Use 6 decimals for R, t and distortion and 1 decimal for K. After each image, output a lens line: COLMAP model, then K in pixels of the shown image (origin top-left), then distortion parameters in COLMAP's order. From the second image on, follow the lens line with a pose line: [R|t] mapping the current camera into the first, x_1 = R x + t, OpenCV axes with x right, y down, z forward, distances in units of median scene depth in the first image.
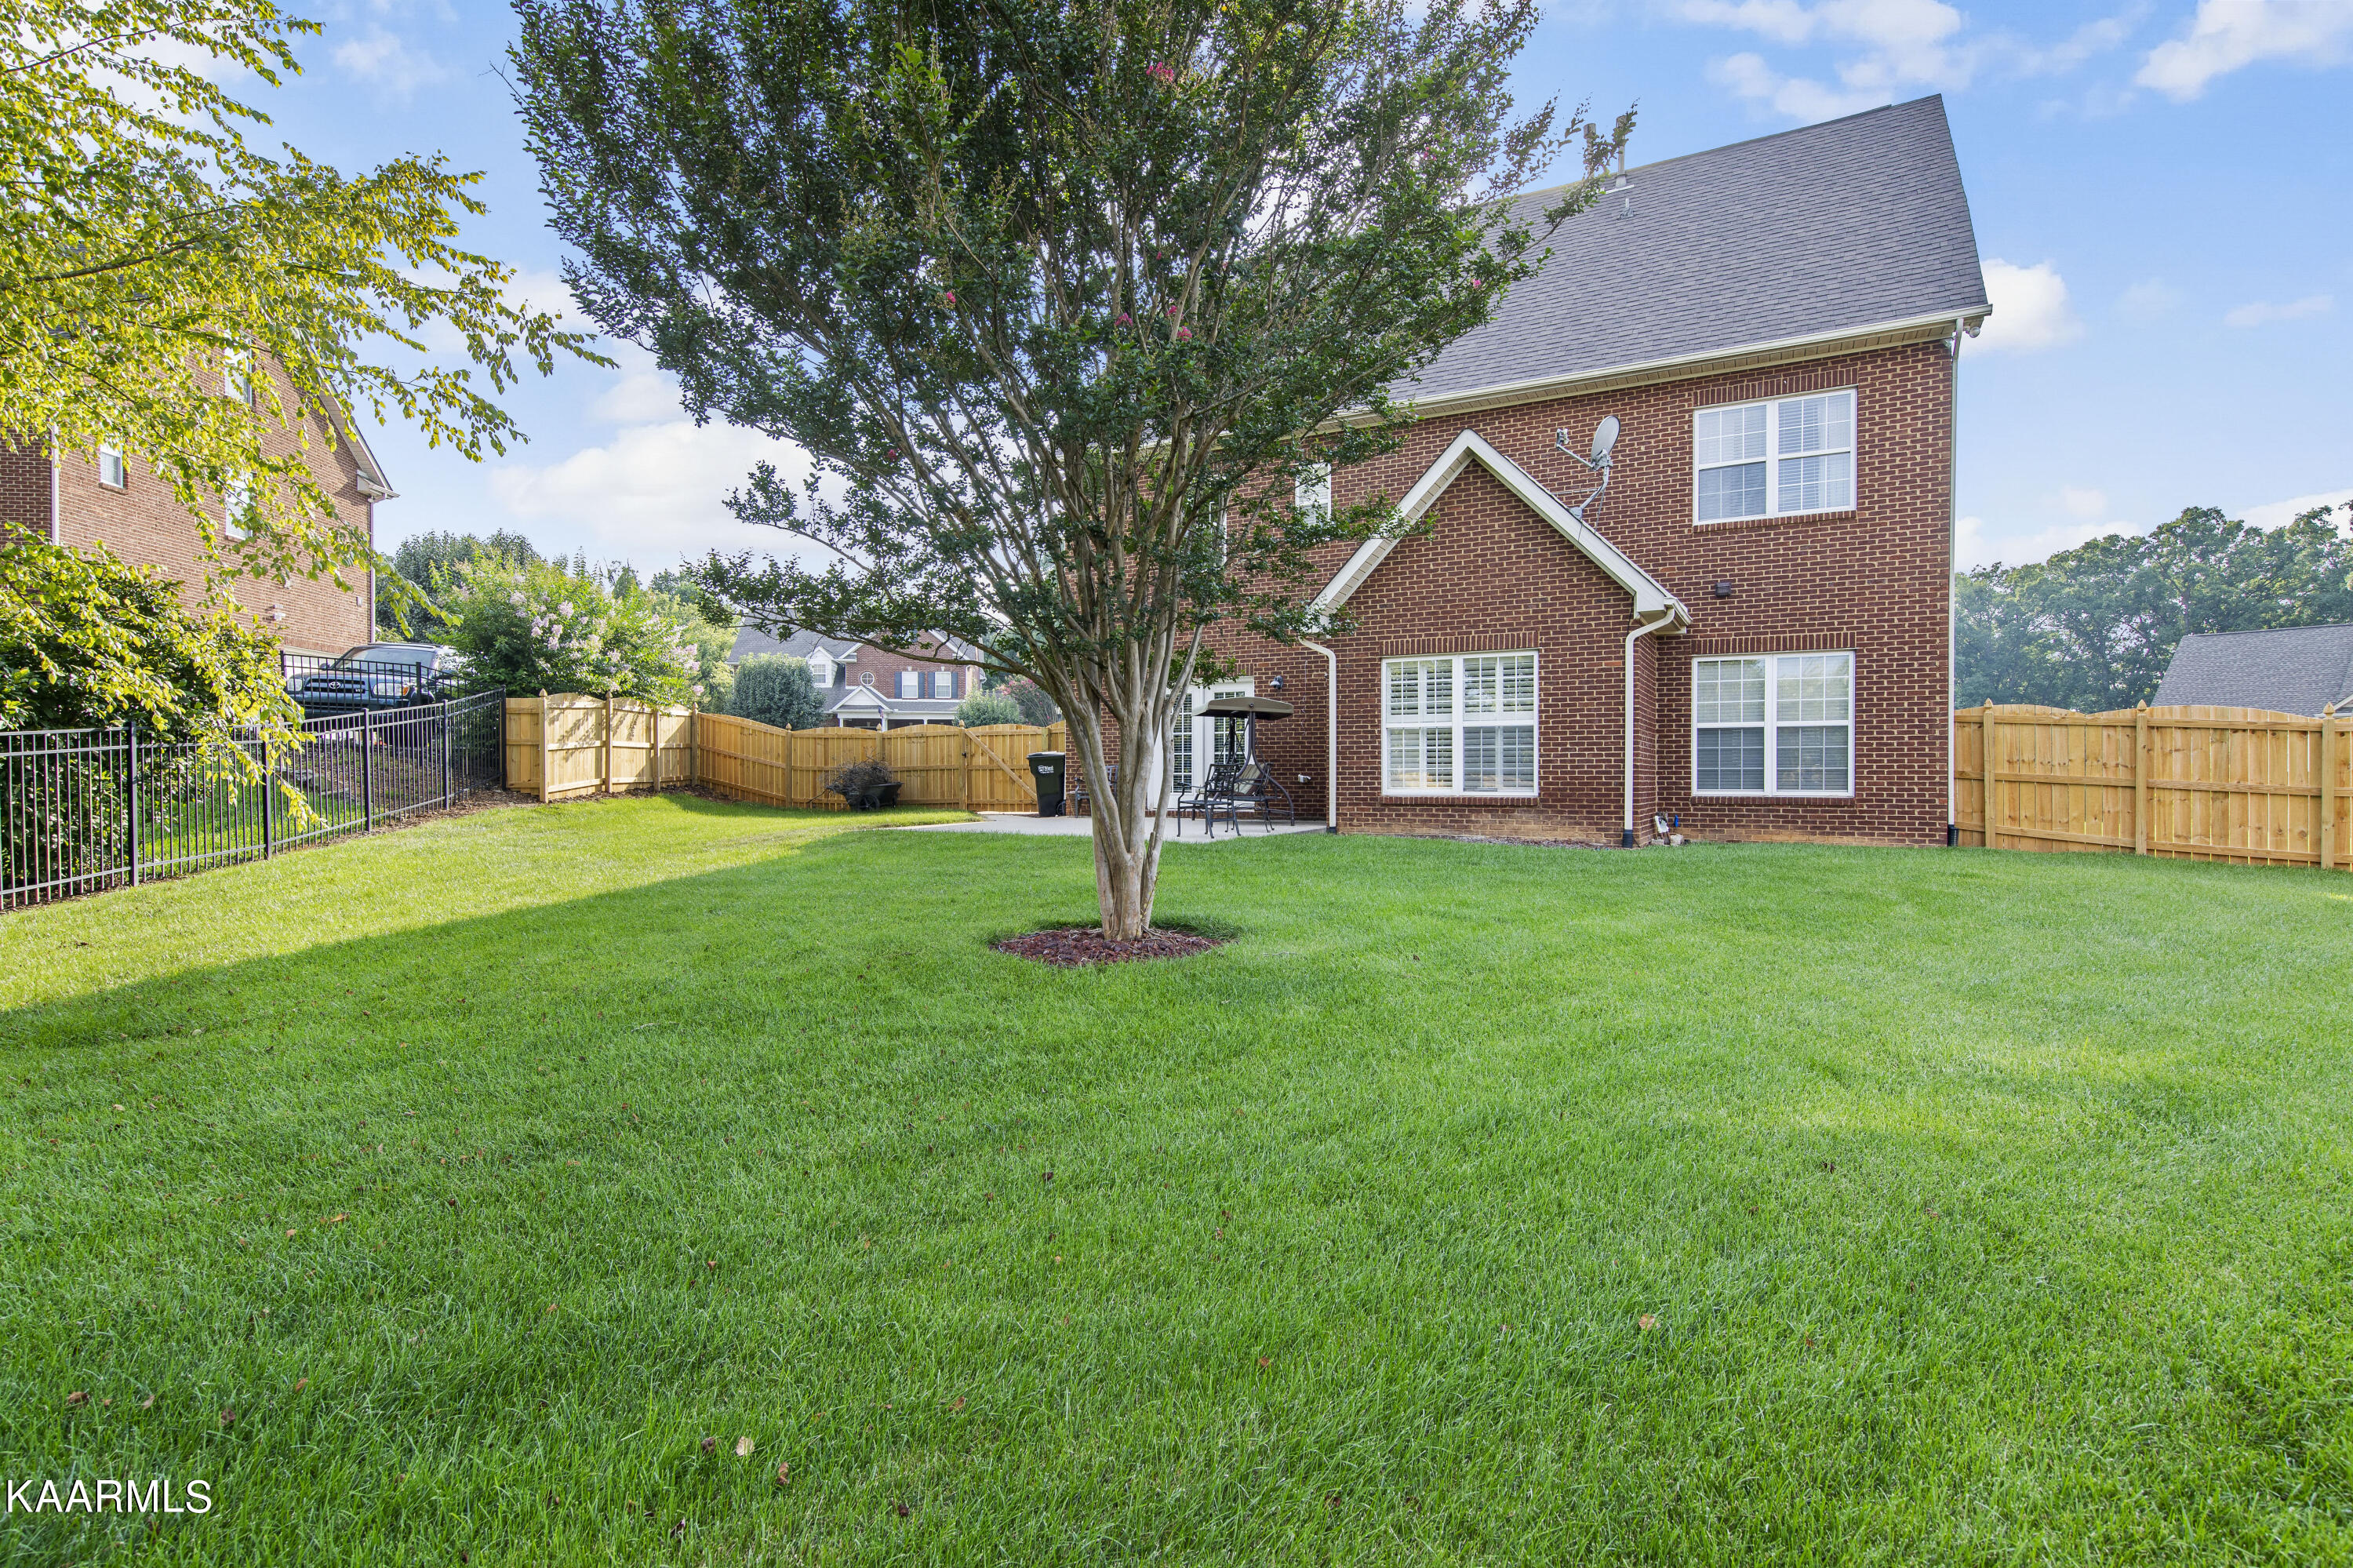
lens RADIAL K [[1211.8, 0, 1173.8], [0, 1211.8, 781.7], [0, 0, 1]] dist [-0.000572, -0.000040]
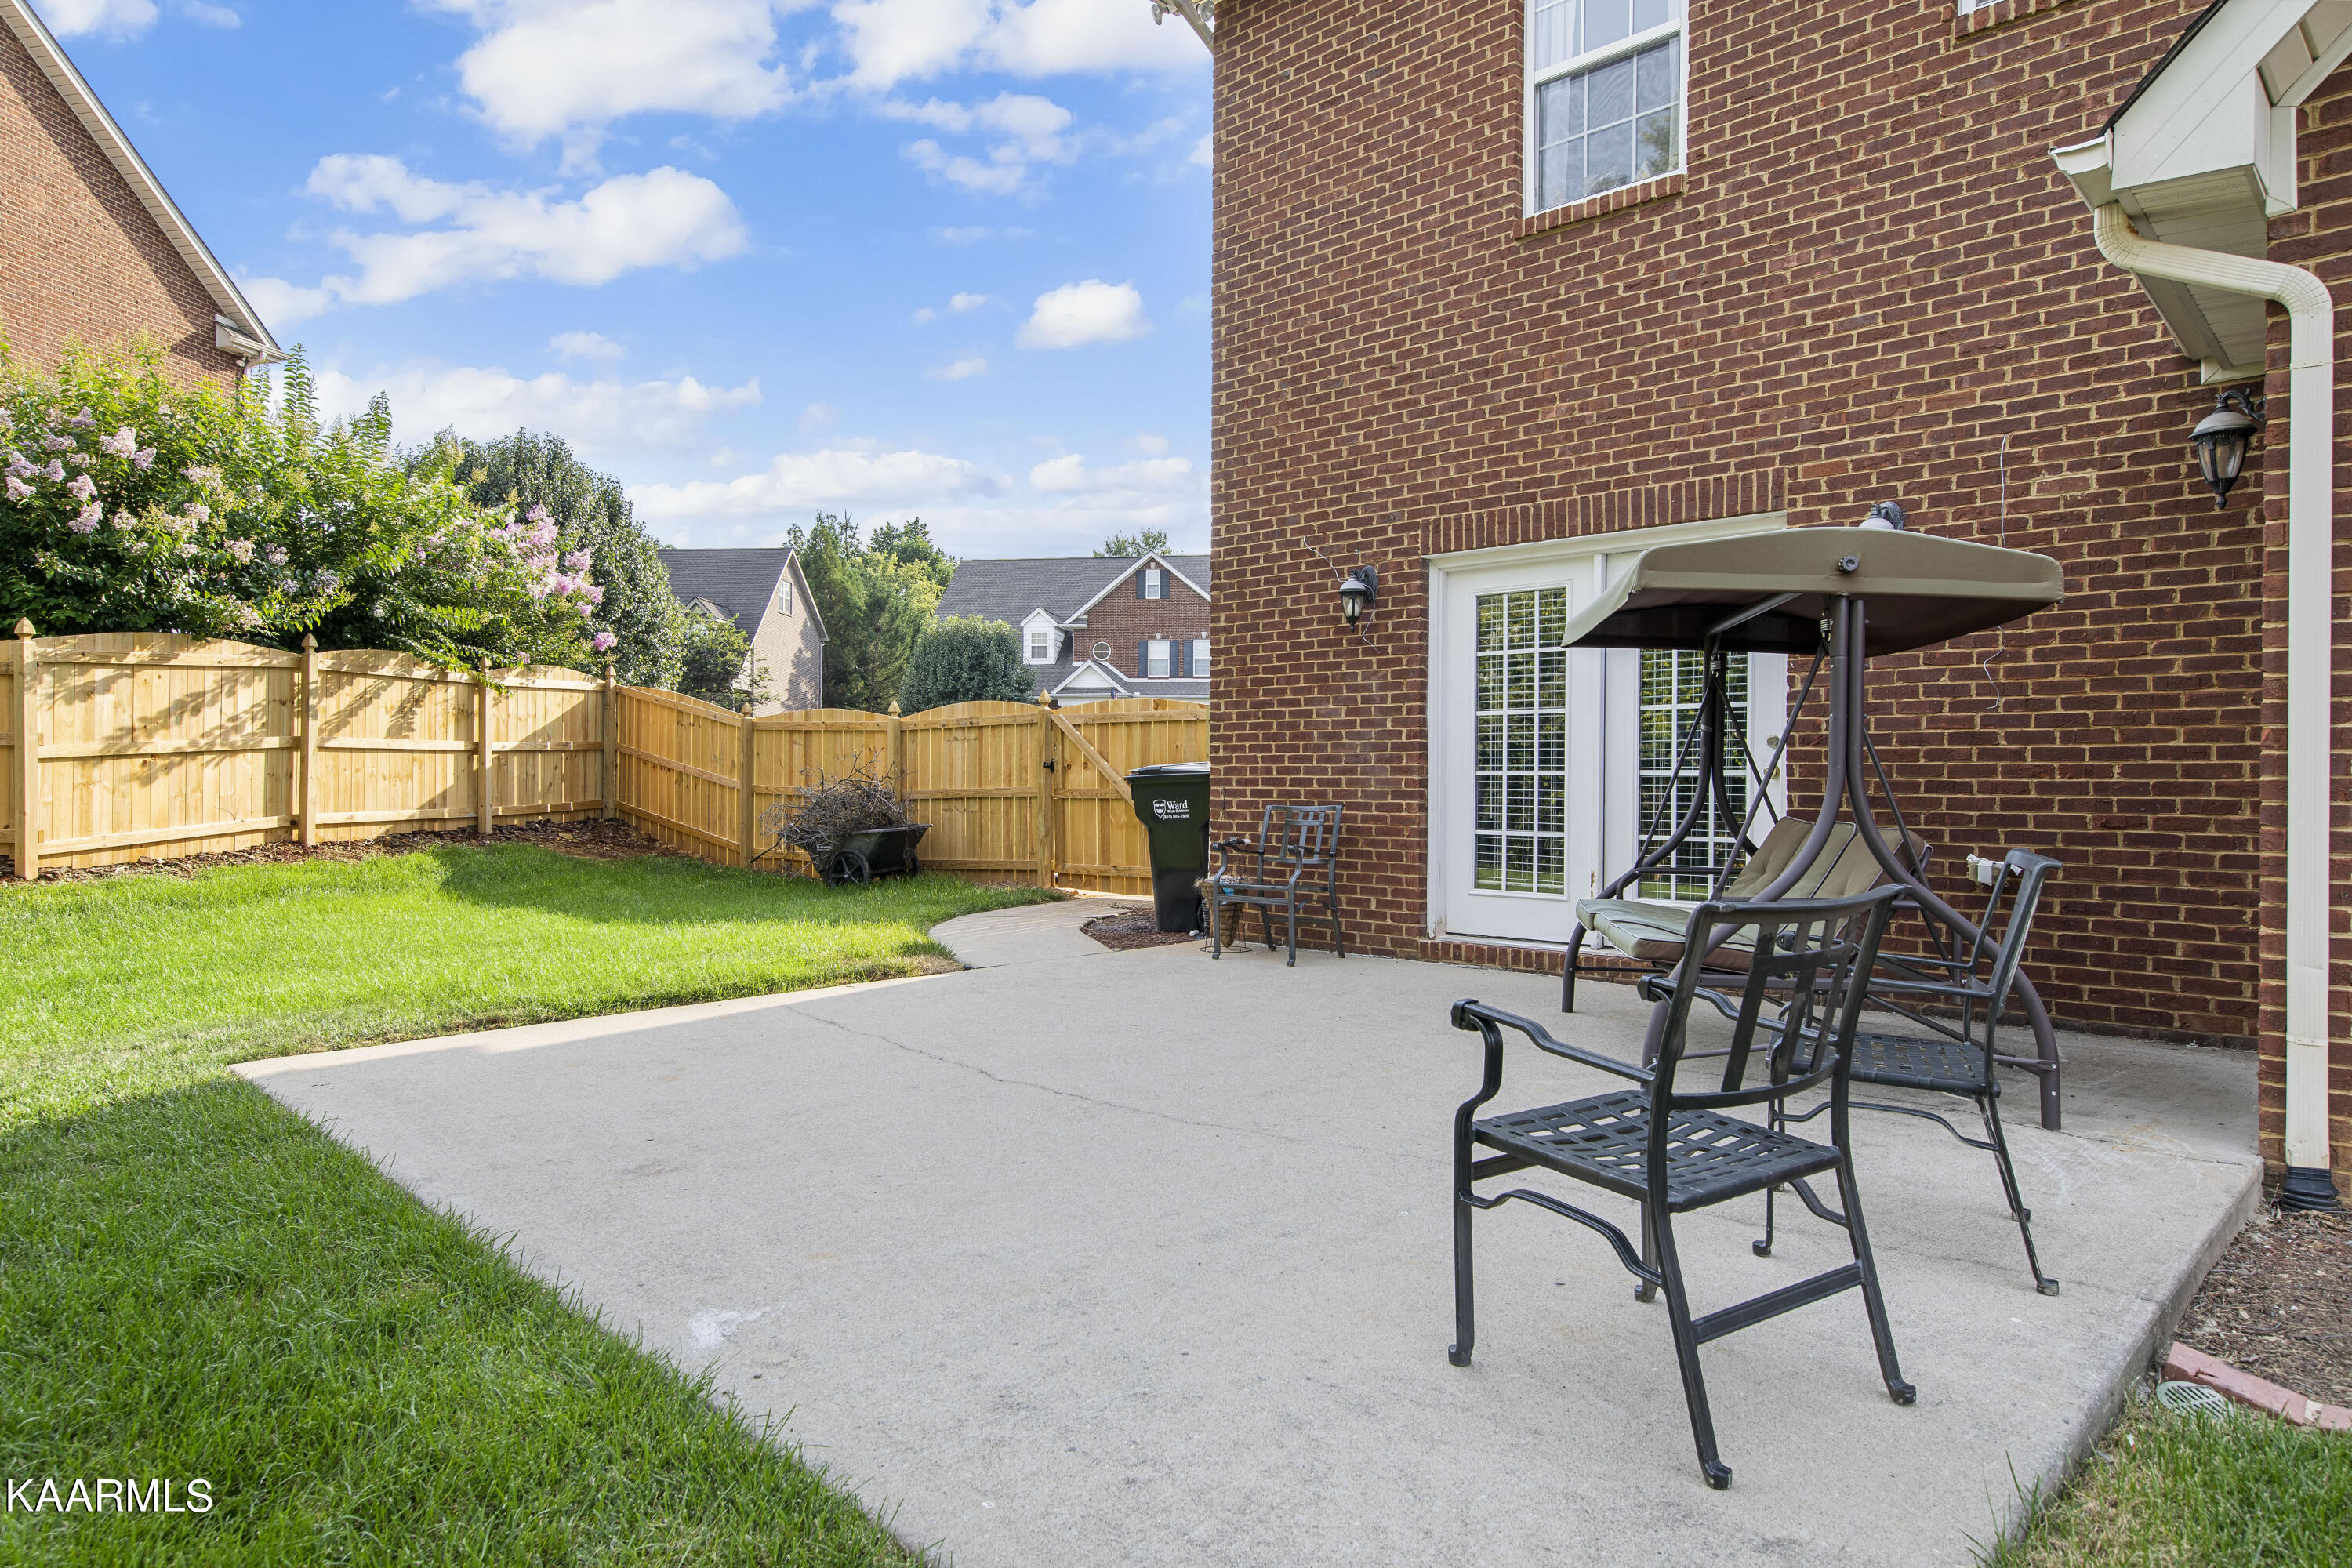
lens RADIAL K [[1380.2, 0, 1179.4], [0, 1380.2, 778.5], [0, 0, 1]] dist [-0.001609, 0.000139]
pose [[0.964431, 0.005679, -0.264275, 0.011499], [-0.007061, 0.999966, -0.004281, -0.016853], [0.264242, 0.005994, 0.964438, 0.544775]]
